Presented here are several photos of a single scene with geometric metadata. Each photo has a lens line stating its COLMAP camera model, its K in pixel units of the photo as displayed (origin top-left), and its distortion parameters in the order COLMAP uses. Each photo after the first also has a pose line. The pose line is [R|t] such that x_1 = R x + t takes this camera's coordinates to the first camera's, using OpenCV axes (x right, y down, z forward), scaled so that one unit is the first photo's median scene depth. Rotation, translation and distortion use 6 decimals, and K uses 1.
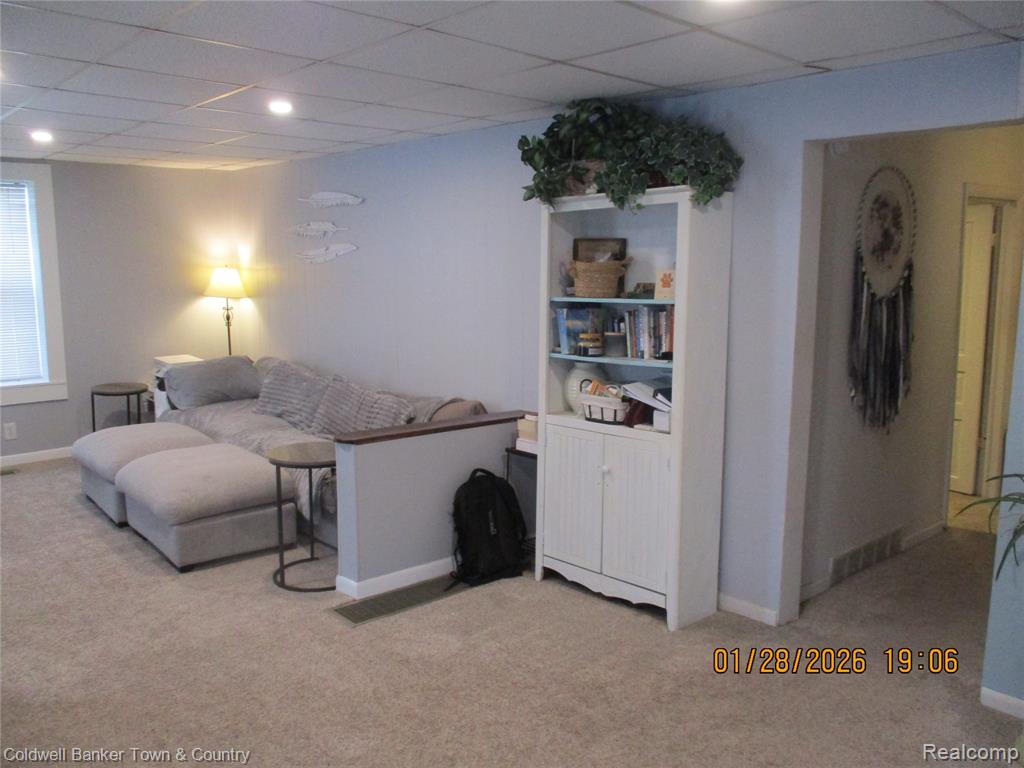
lens RADIAL K [[856.4, 0, 512.0], [0, 856.4, 384.0], [0, 0, 1]] dist [-0.028389, 0.009164]
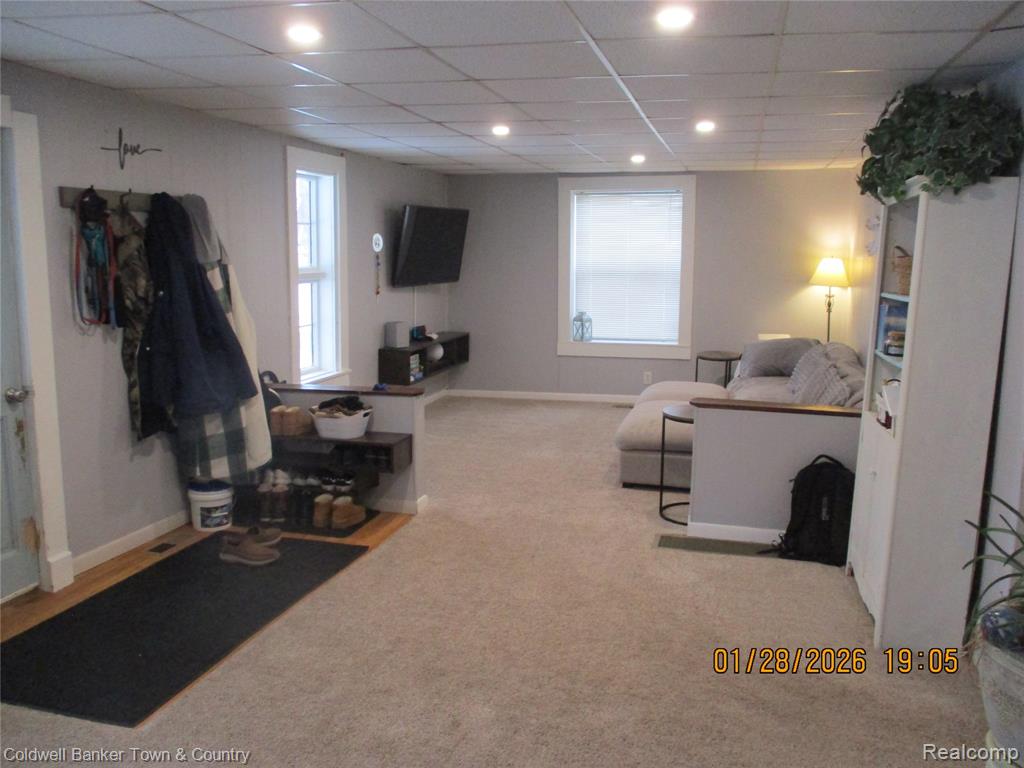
lens RADIAL K [[856.4, 0, 512.0], [0, 856.4, 384.0], [0, 0, 1]] dist [-0.028389, 0.009164]
pose [[0.552769, 0.134520, -0.822406, 0.639329], [-0.124875, 0.989113, 0.077855, -0.020698], [0.823925, 0.059662, 0.563549, 0.107992]]
